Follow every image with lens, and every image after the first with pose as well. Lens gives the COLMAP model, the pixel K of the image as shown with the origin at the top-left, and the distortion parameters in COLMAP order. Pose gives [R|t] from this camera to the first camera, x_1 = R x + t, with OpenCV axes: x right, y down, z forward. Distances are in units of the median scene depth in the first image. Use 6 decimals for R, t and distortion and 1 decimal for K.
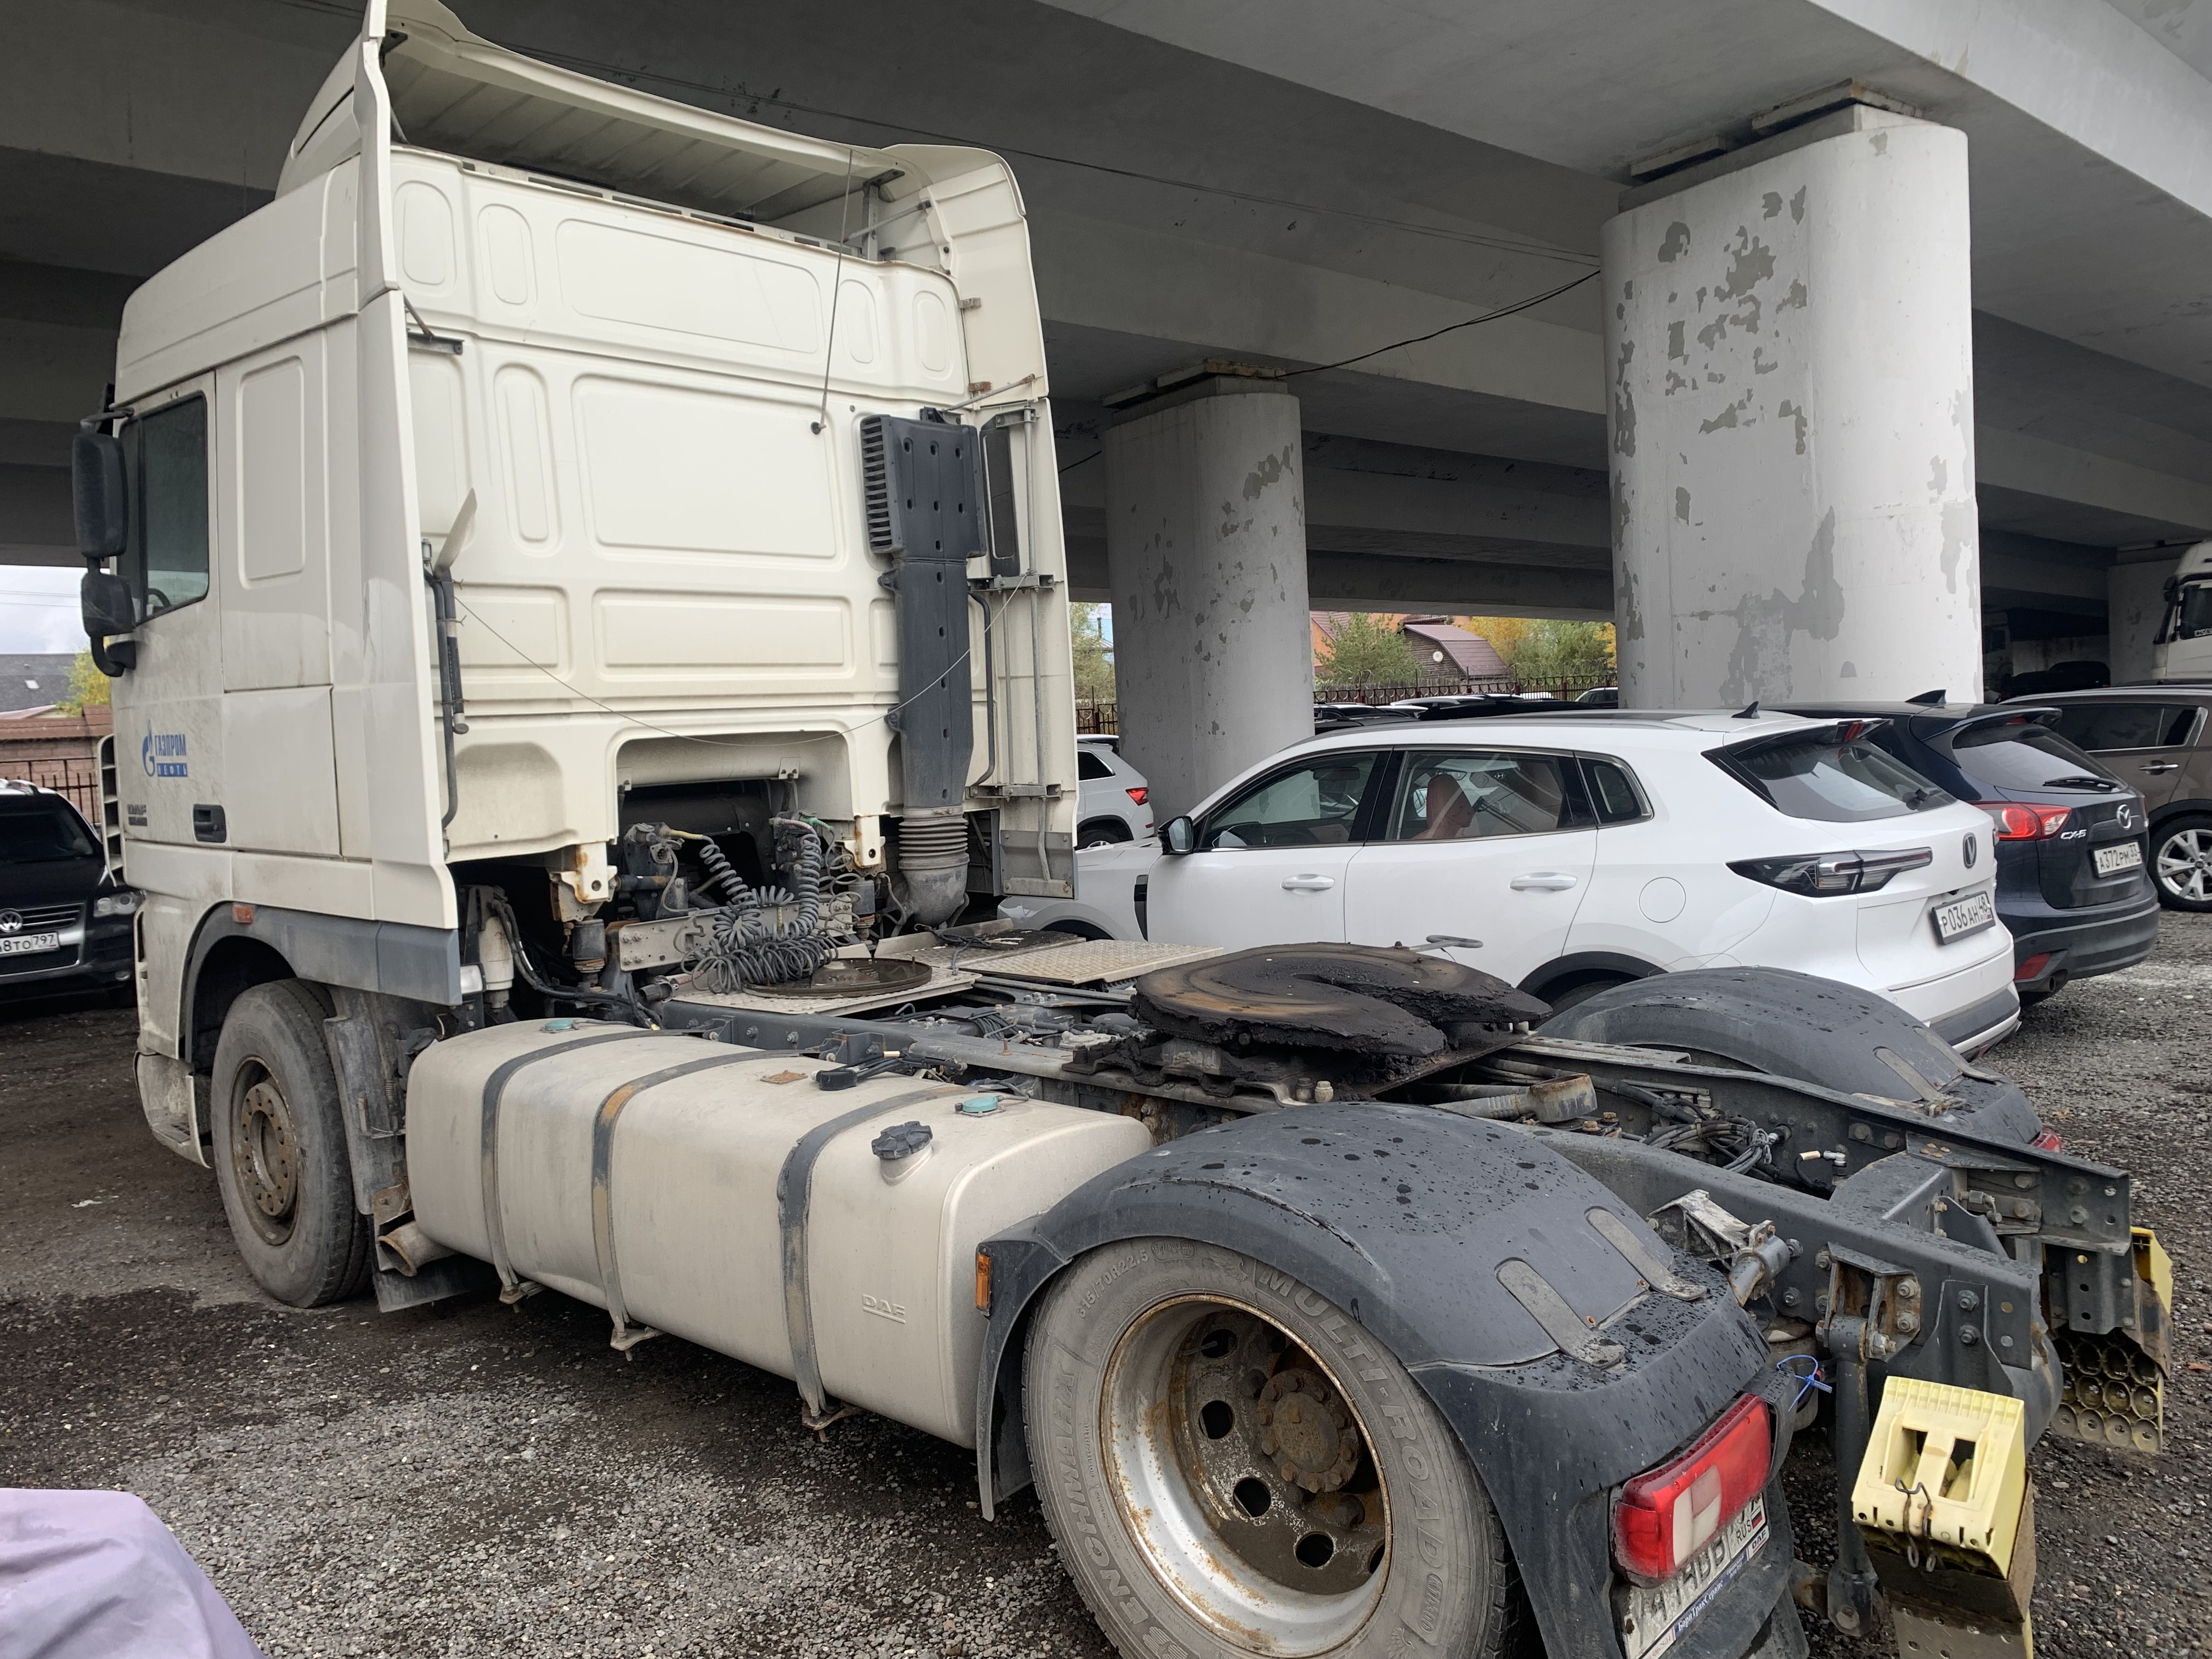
lens RADIAL K [[1690.1, 0, 1106.0], [0, 1690.1, 829.5], [0, 0, 1]] dist [0.094642, -0.351278]
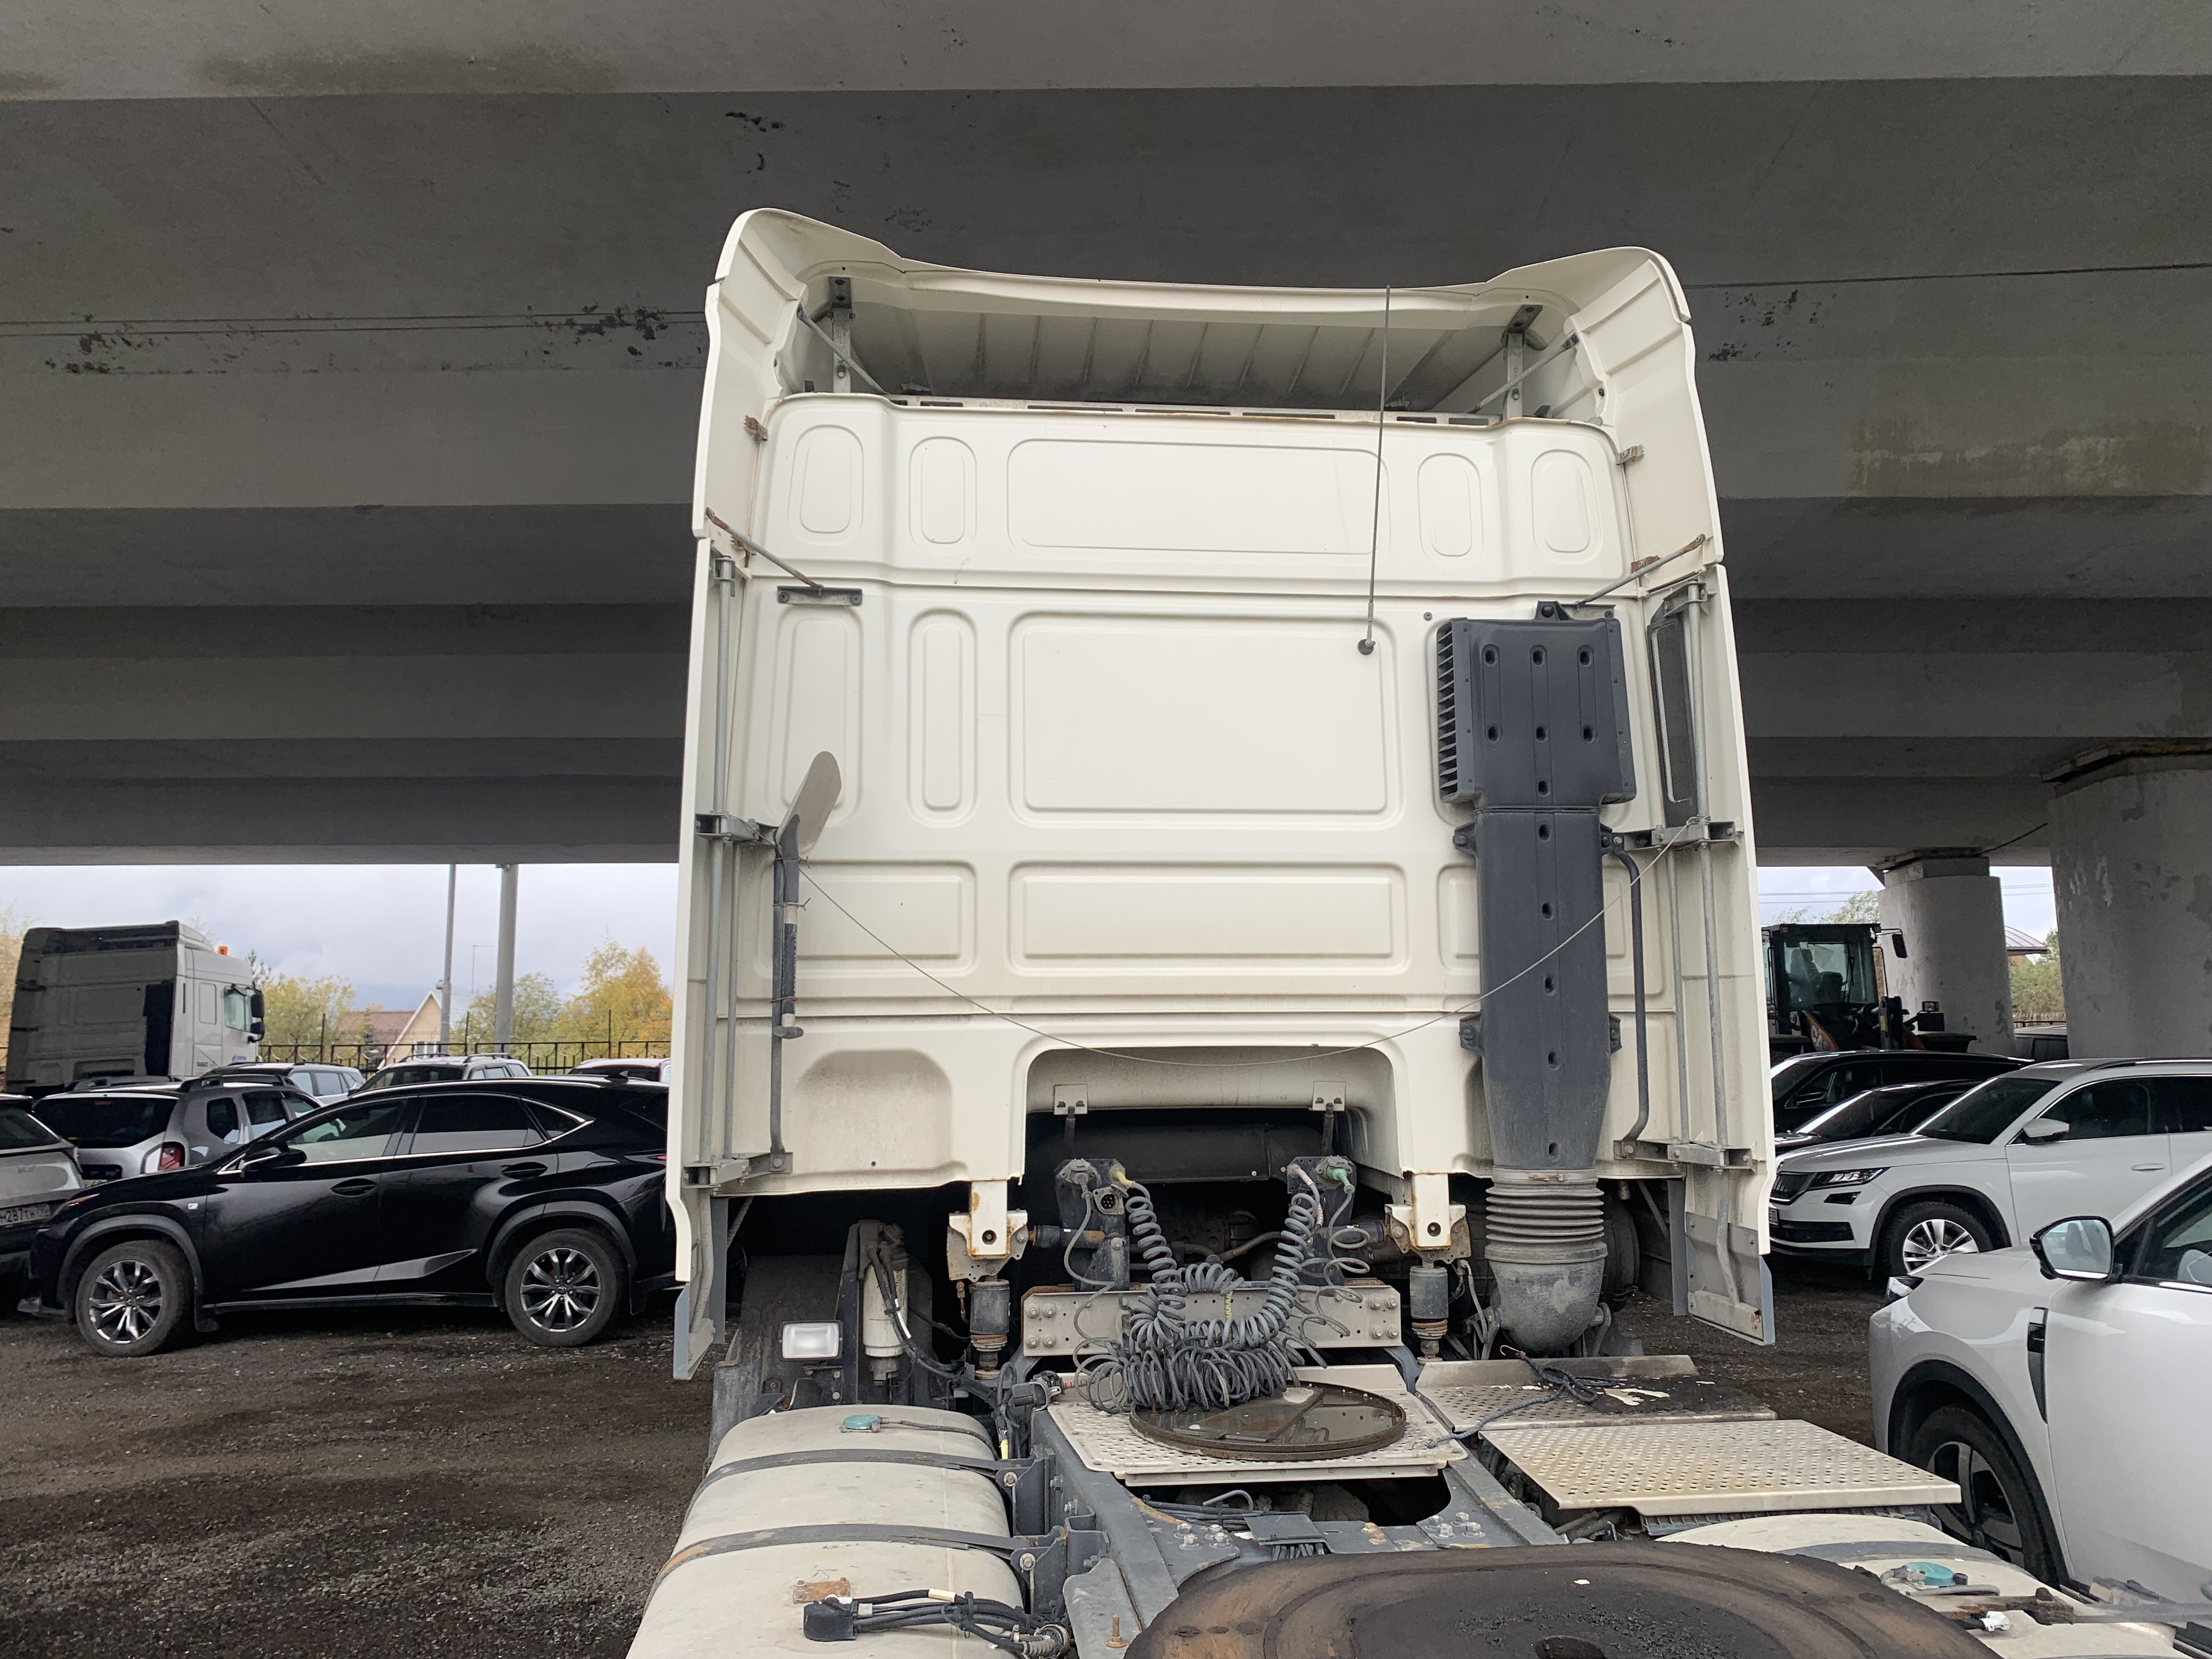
lens RADIAL K [[1679.9, 0, 1182.9], [0, 1679.9, 767.7], [0, 0, 1]] dist [0.099307, -0.197010]
pose [[0.729819, -0.067218, -0.680328, 0.277107], [-0.069929, 0.982595, -0.172098, -0.045945], [0.680055, 0.173175, 0.712416, 0.409191]]
